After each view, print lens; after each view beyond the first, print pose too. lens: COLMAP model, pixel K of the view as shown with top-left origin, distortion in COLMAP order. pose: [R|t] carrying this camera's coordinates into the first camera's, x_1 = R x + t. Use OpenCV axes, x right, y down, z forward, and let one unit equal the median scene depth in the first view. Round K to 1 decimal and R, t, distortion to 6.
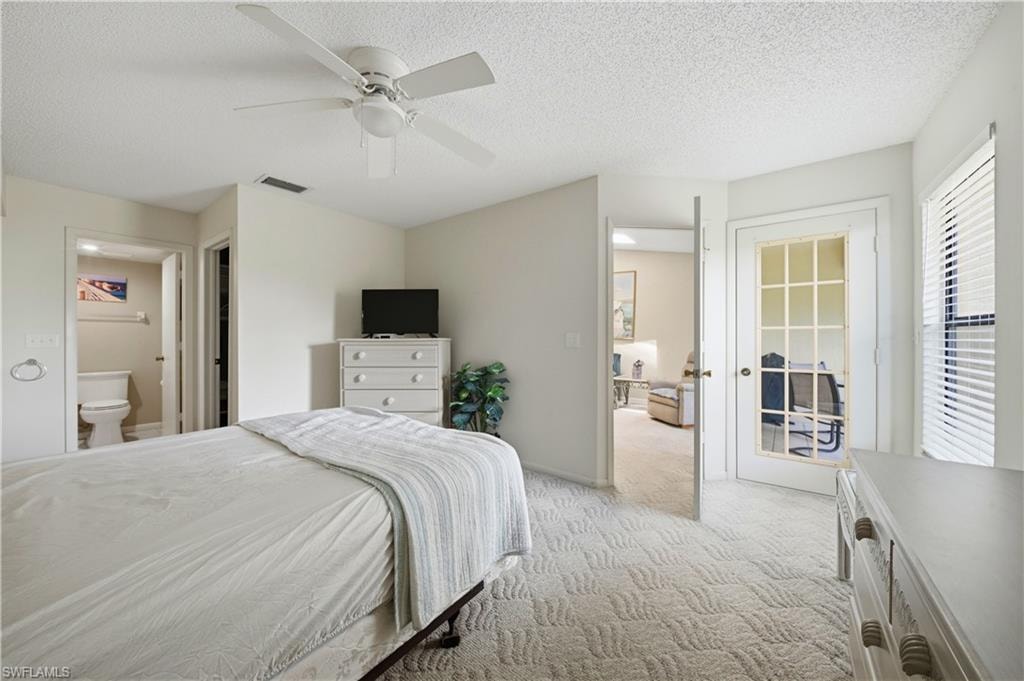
lens RADIAL K [[362.2, 0, 512.0], [0, 362.2, 340.5], [0, 0, 1]] dist [0.002062, -0.000105]
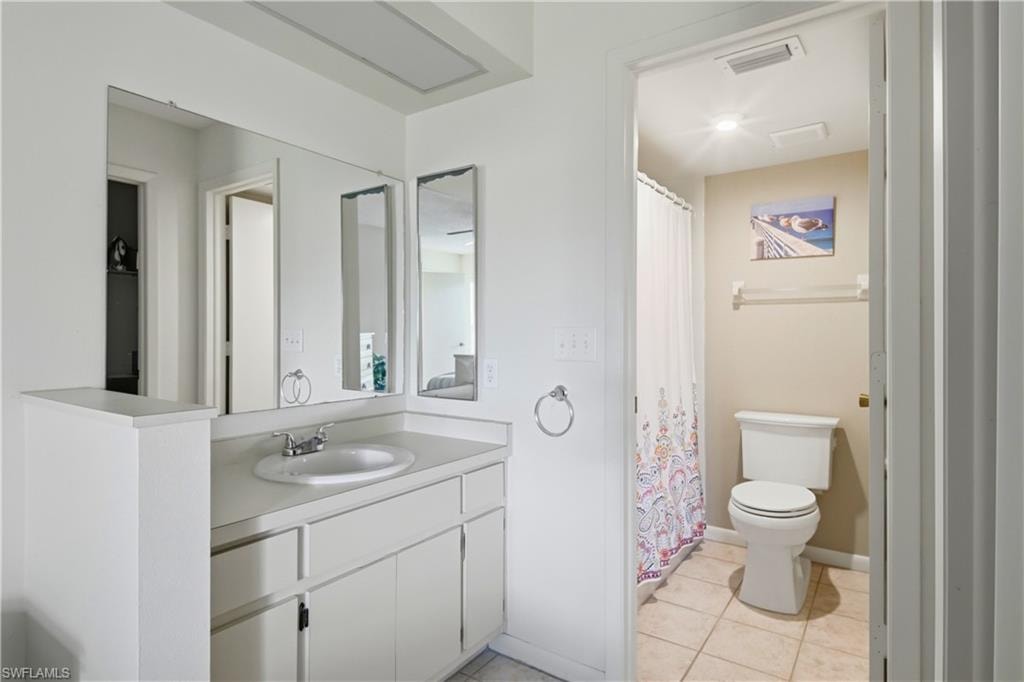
lens RADIAL K [[555.9, 0, 509.6], [0, 555.9, 335.4], [0, 0, 1]] dist [0.020949, -0.000958]
pose [[0.038504, -0.006822, -0.999235, -0.202764], [0.000654, 0.999977, -0.006802, -0.003429], [0.999258, -0.000392, 0.038508, 0.281851]]
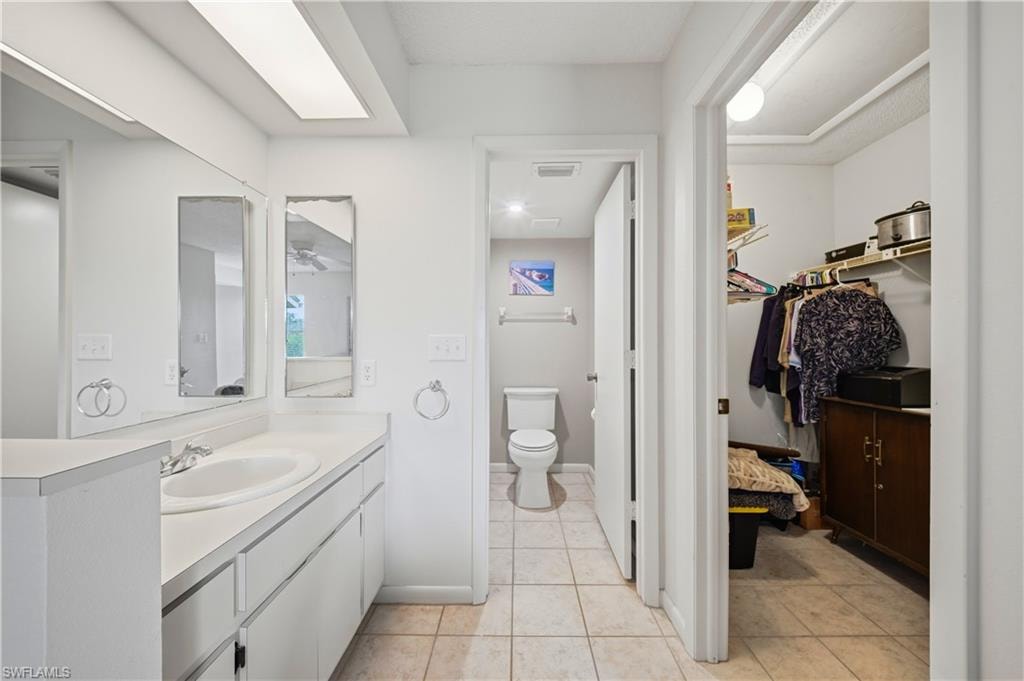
lens RADIAL K [[362.2, 0, 512.0], [0, 362.2, 340.5], [0, 0, 1]] dist [0.002062, -0.000105]
pose [[0.596829, -0.007573, -0.802333, -0.246828], [0.003868, 0.999971, -0.006561, -0.003903], [0.802359, 0.000812, 0.596841, 0.232515]]
